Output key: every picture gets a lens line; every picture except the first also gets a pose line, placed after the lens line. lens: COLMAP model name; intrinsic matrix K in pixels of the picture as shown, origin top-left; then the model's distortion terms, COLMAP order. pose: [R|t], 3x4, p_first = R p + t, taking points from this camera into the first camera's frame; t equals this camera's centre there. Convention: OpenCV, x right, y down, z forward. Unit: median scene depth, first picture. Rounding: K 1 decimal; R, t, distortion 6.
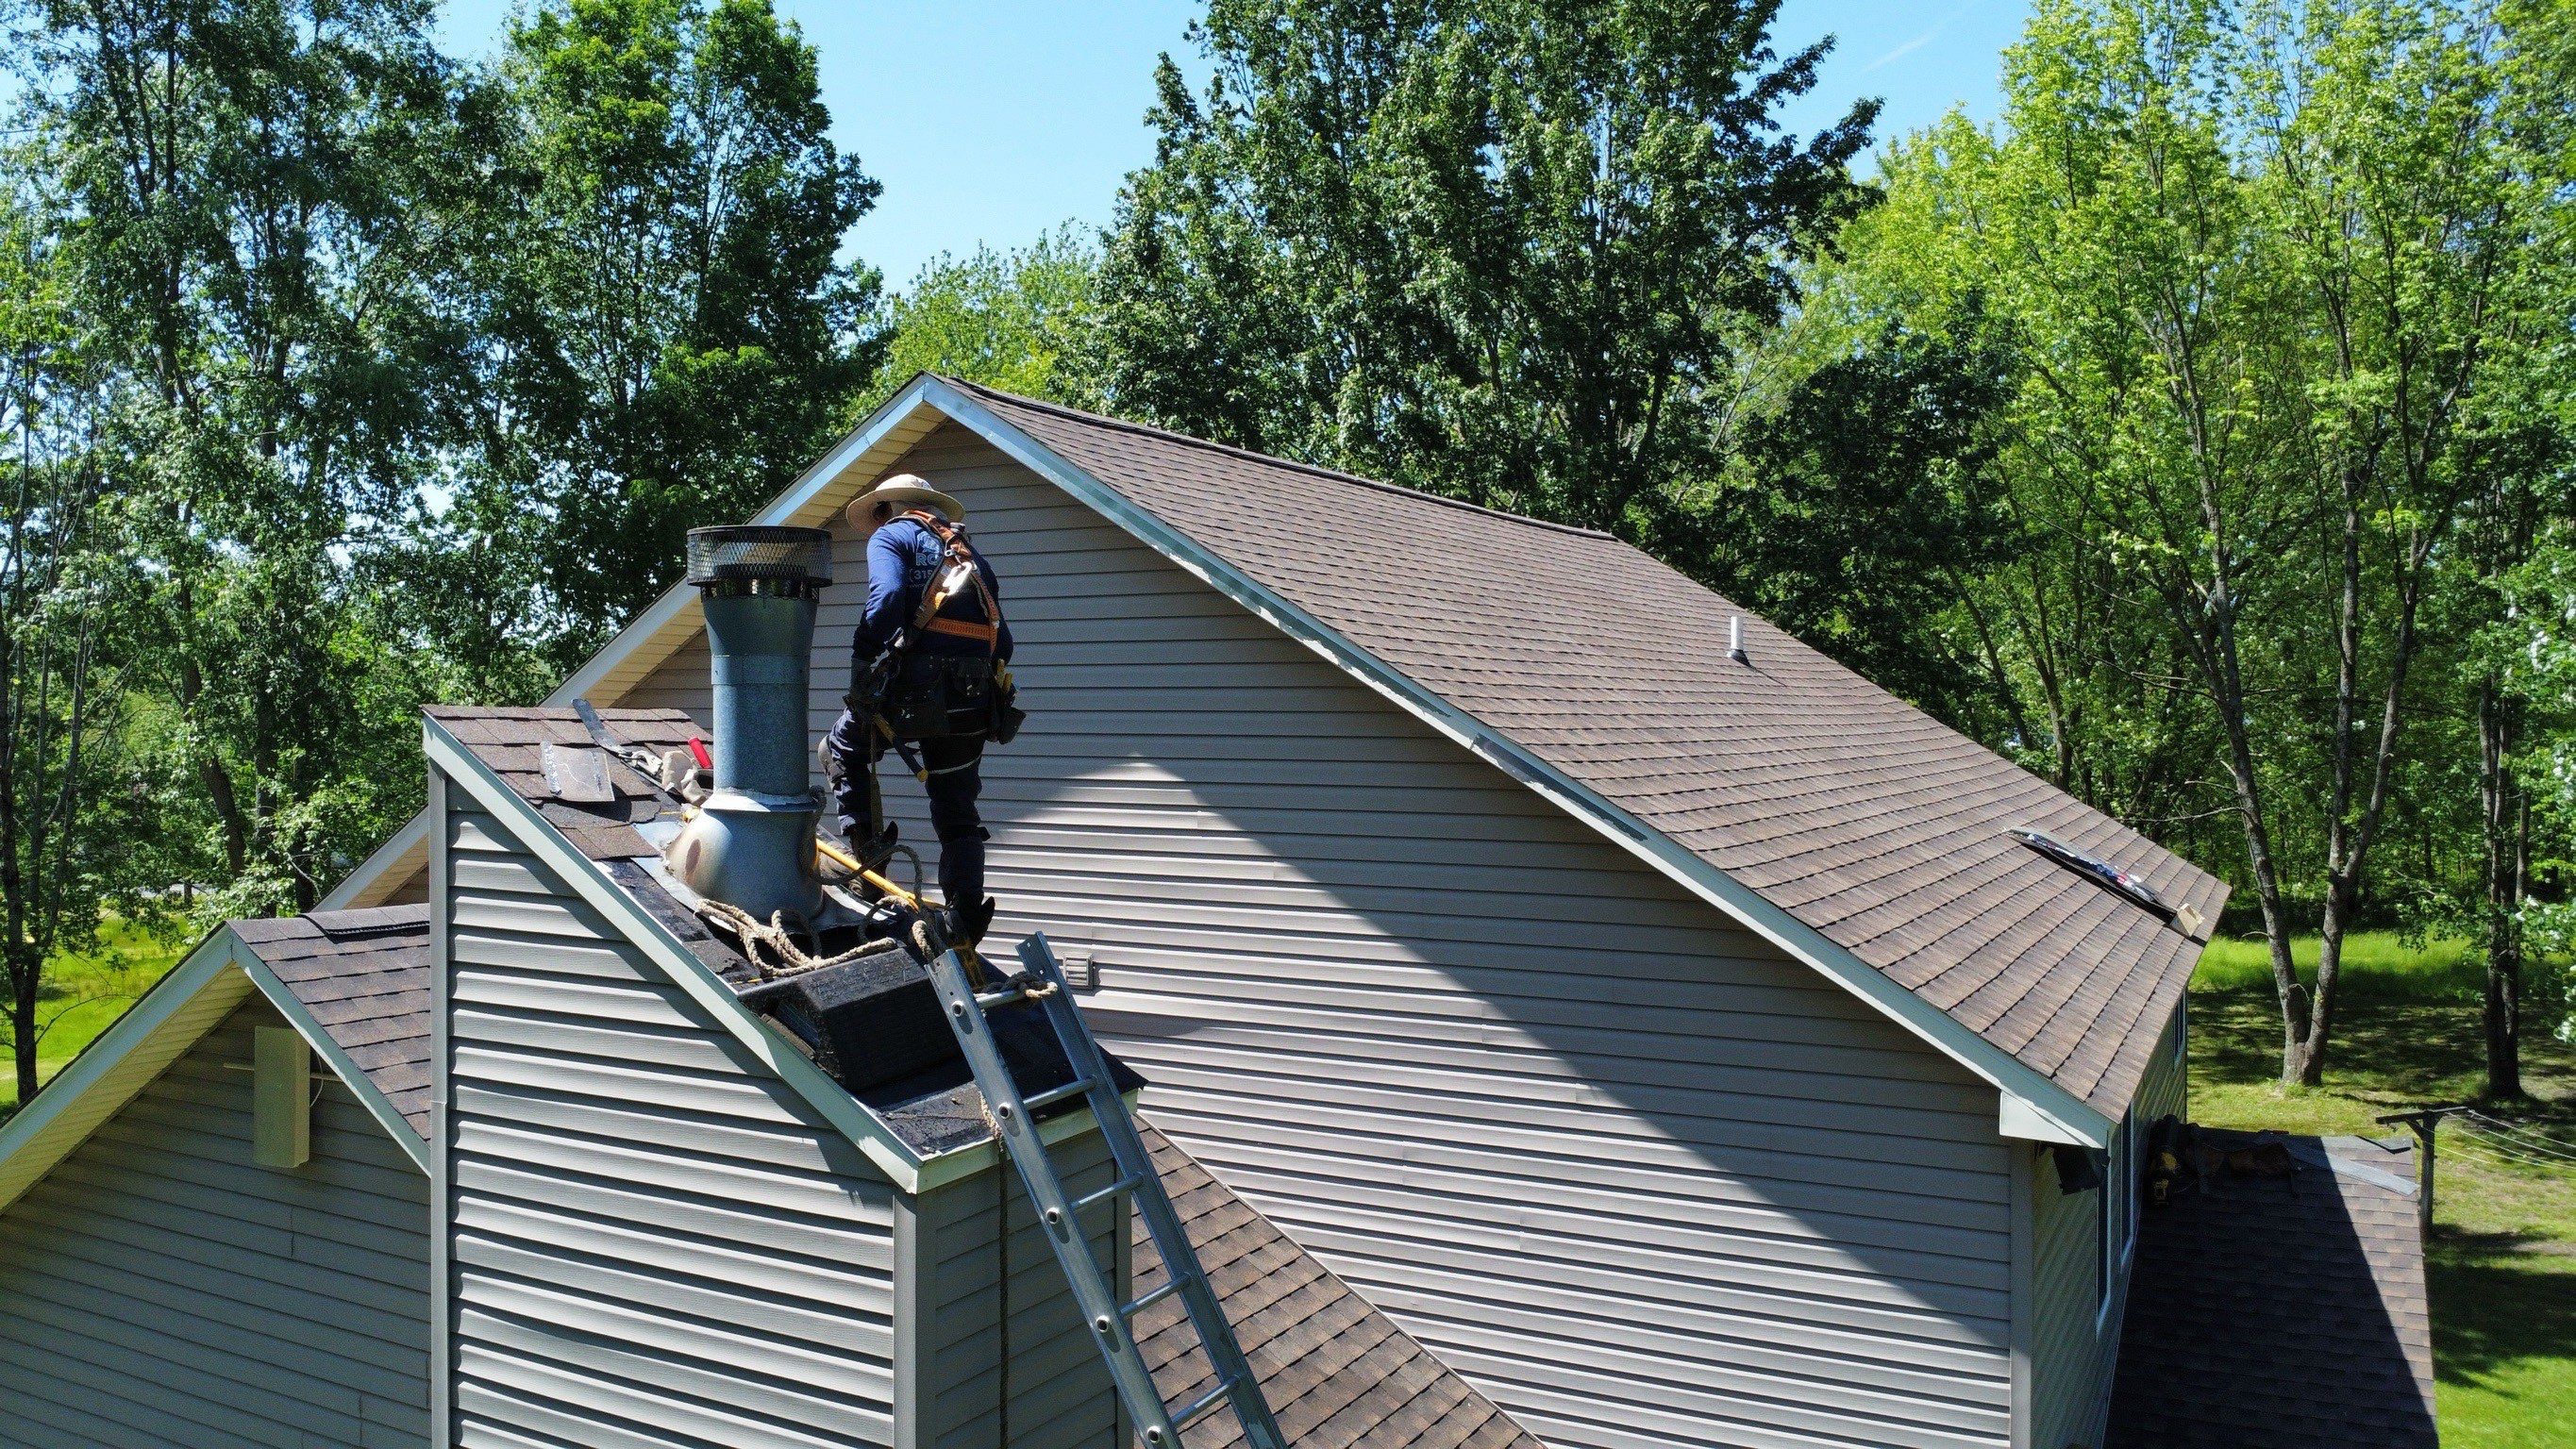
lens RADIAL K [[1852.1, 0, 1294.3], [0, 1852.1, 719.4], [0, 0, 1]] dist [0.009591, -0.096712]
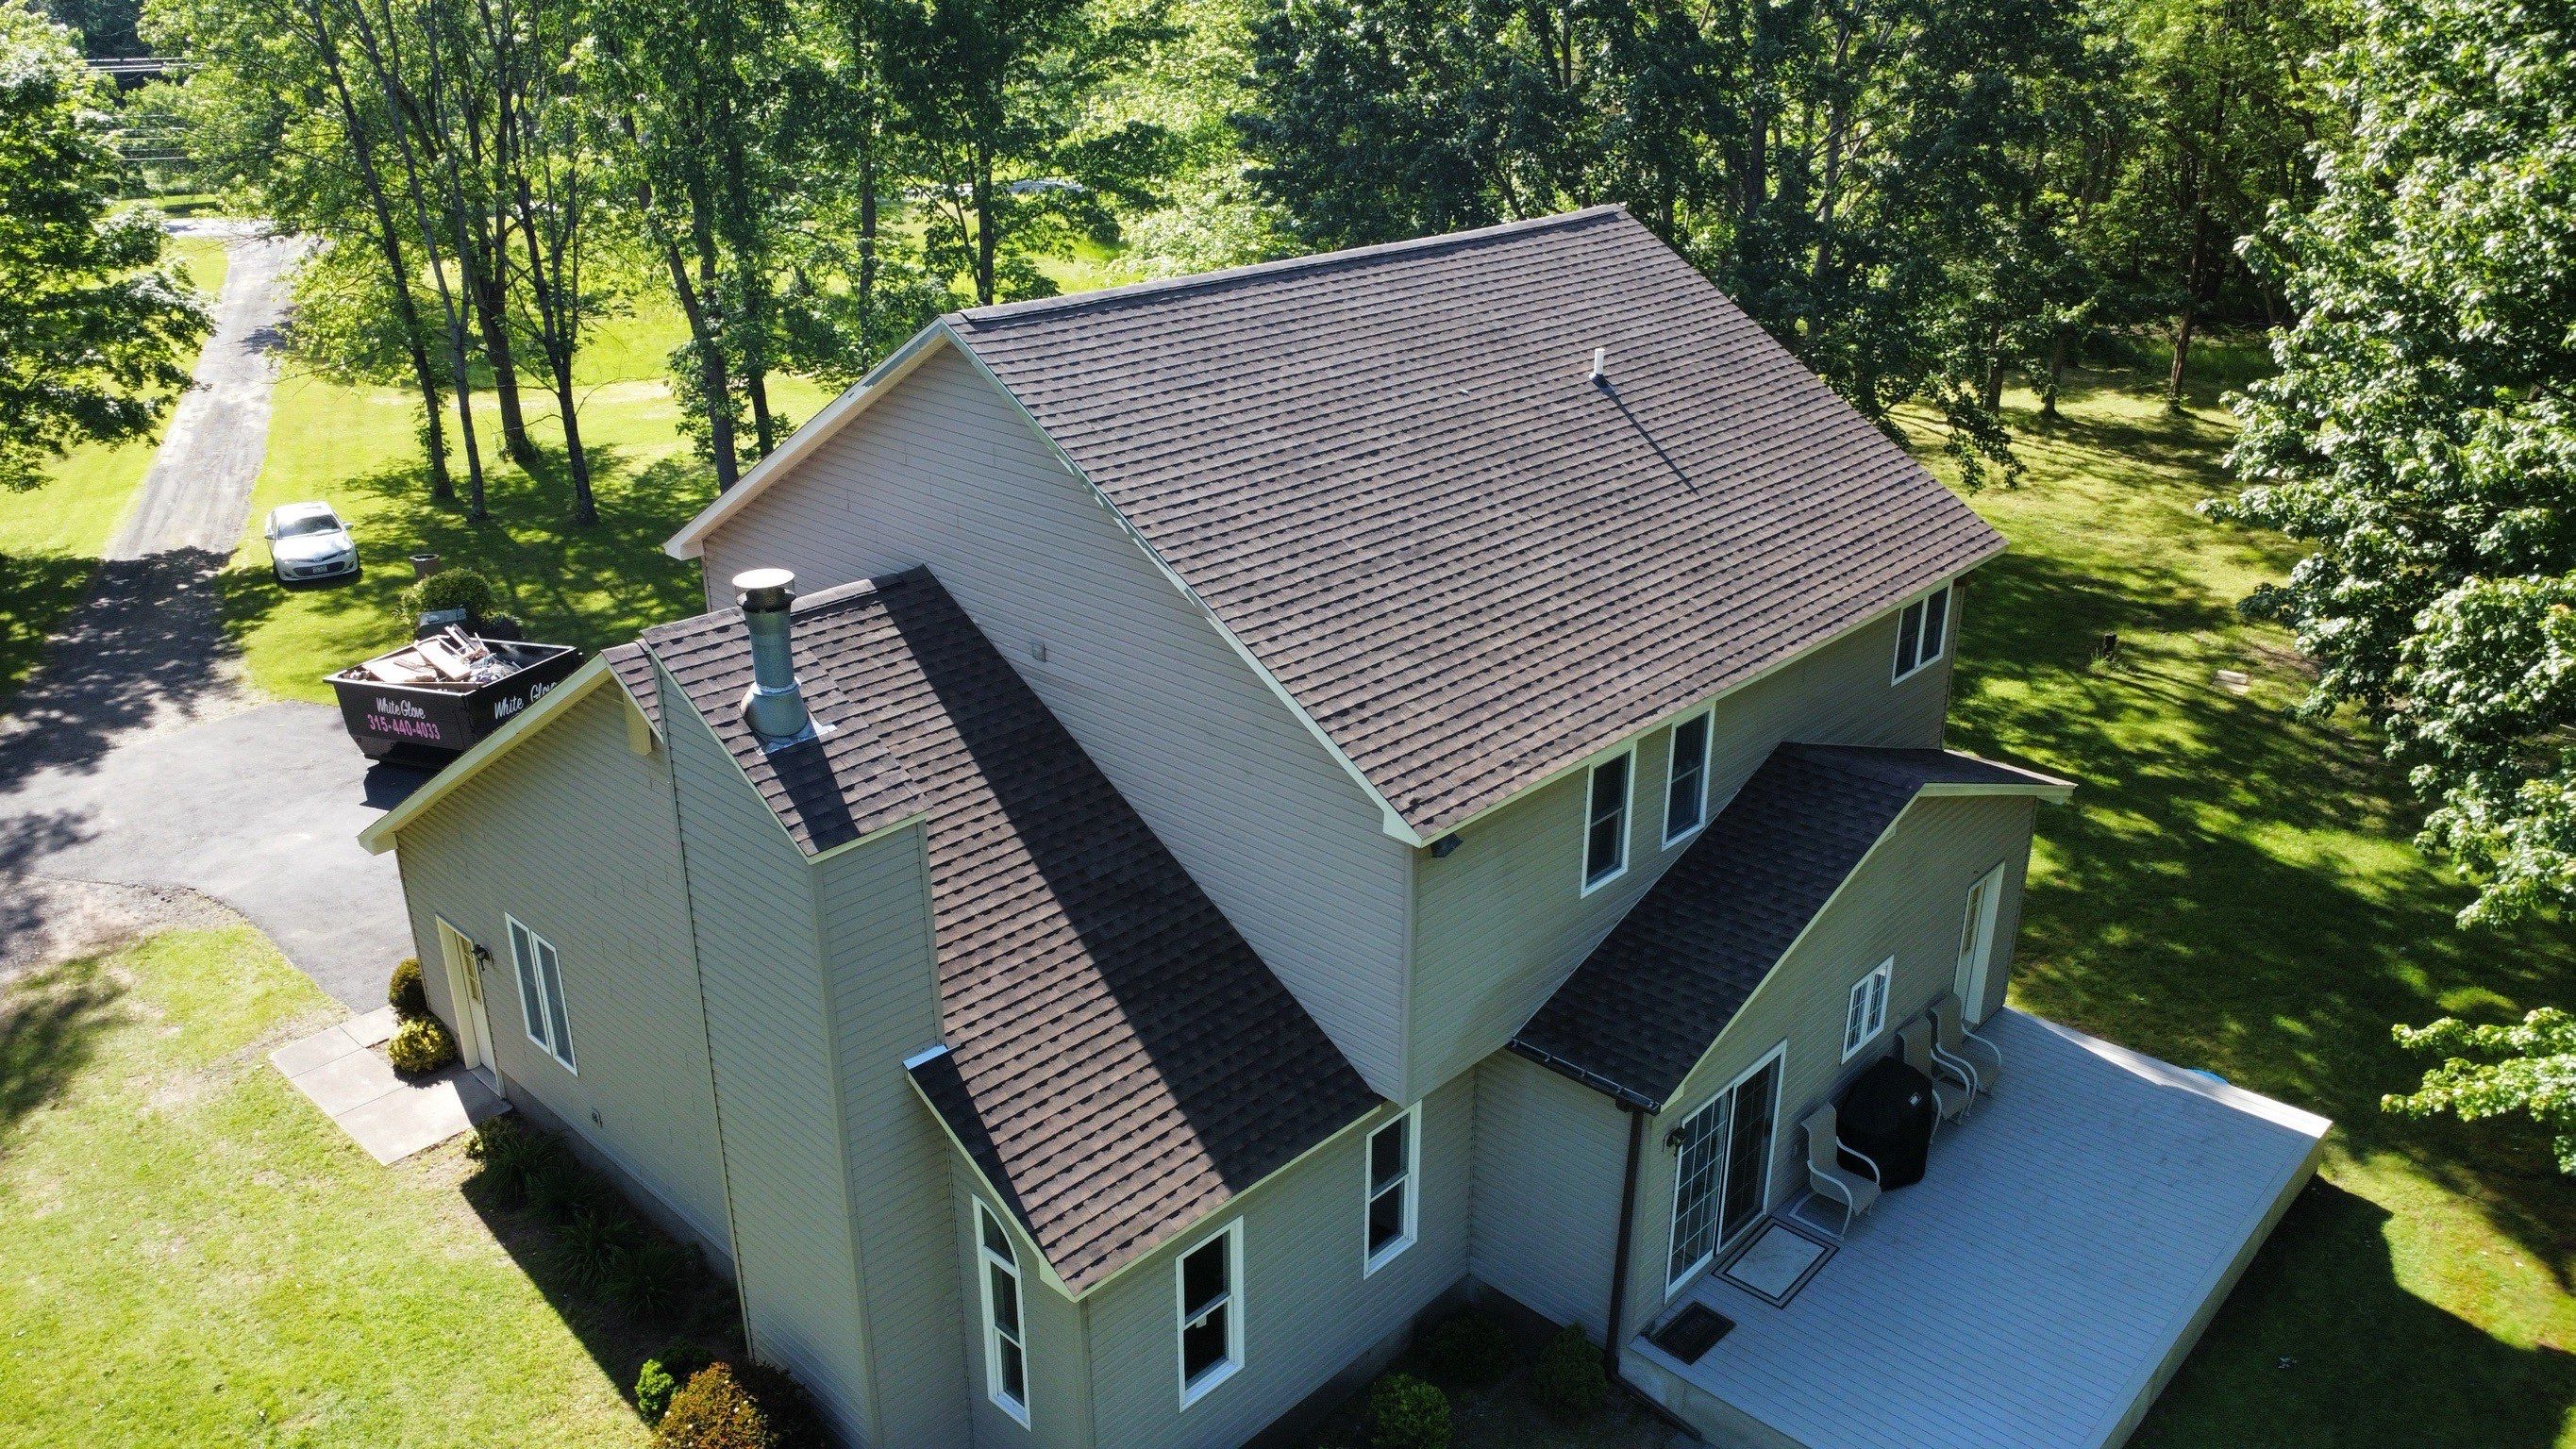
lens RADIAL K [[1866.7, 0, 1282.0], [0, 1866.7, 724.5], [0, 0, 1]] dist [-0.029432, -0.003080]
pose [[0.966275, 0.097181, -0.238471, 0.642025], [0.000197, 0.925778, 0.378068, -0.565270], [0.257512, -0.365364, 0.894537, -0.703643]]
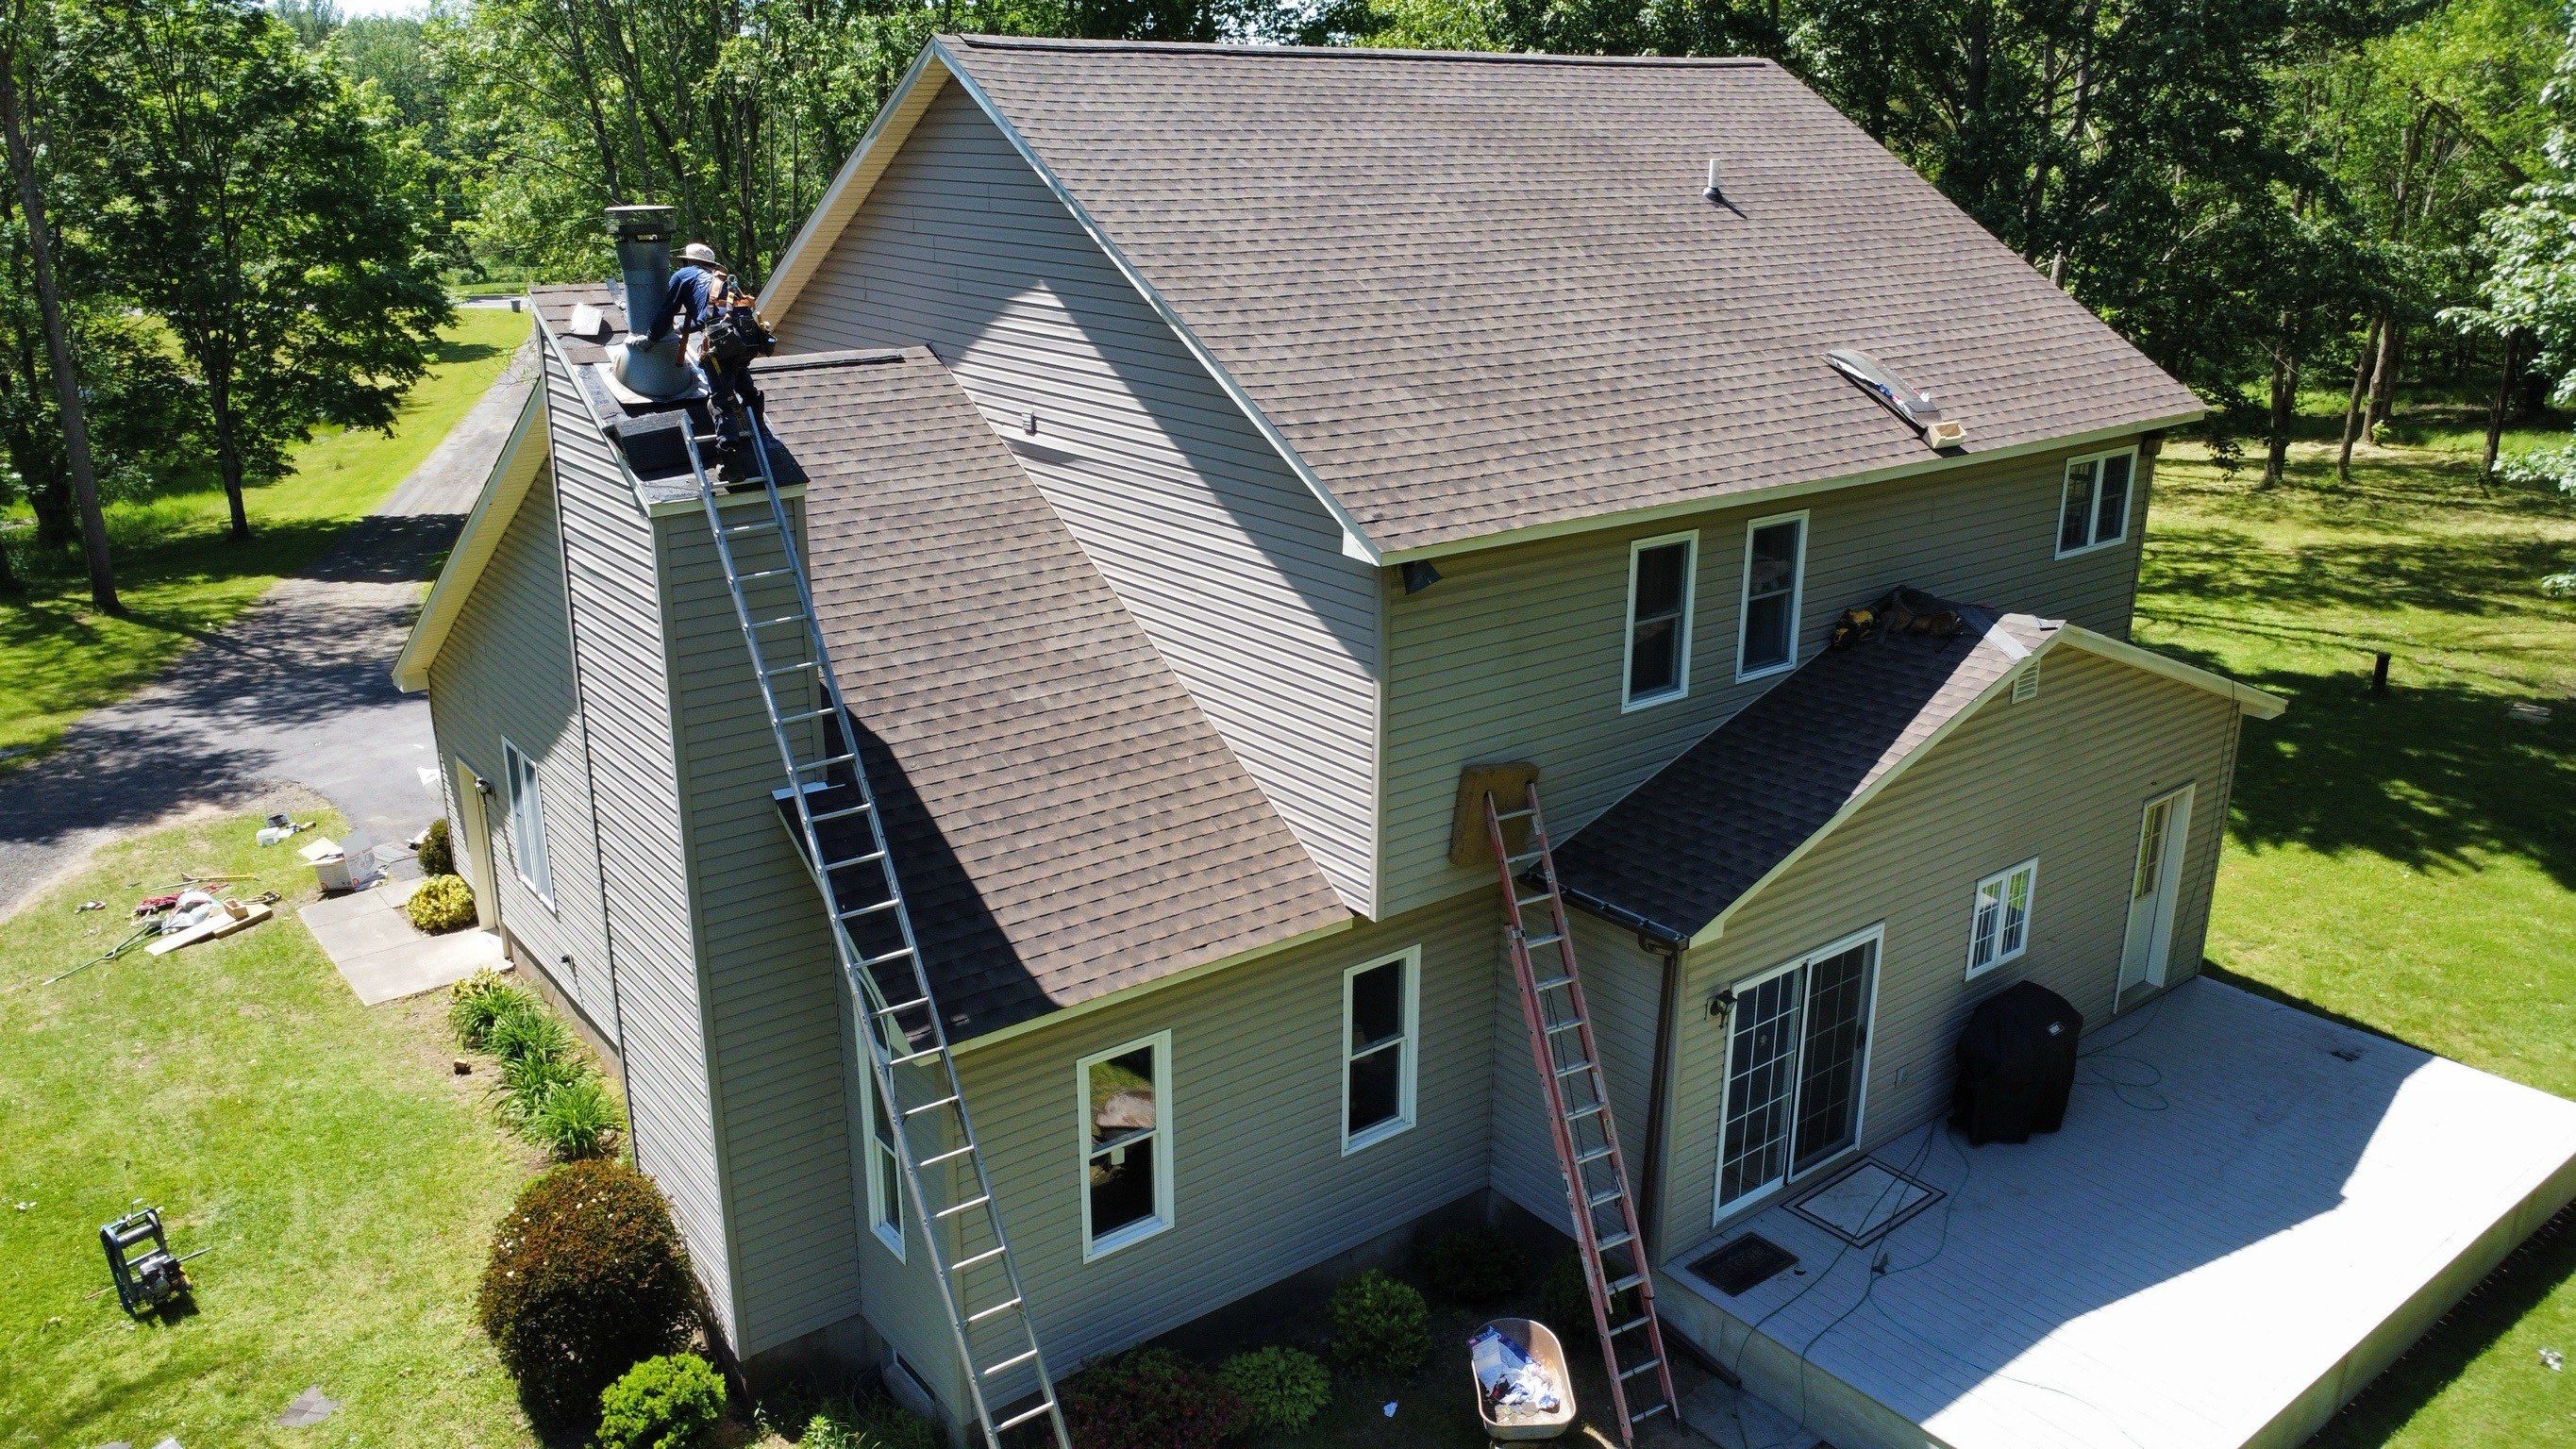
lens RADIAL K [[1866.7, 0, 1282.0], [0, 1866.7, 724.5], [0, 0, 1]] dist [-0.029432, -0.003080]
pose [[0.915117, 0.126349, -0.382879, 0.860808], [-0.003251, 0.951911, 0.306357, -0.130820], [0.403175, -0.279108, 0.871521, -0.482957]]
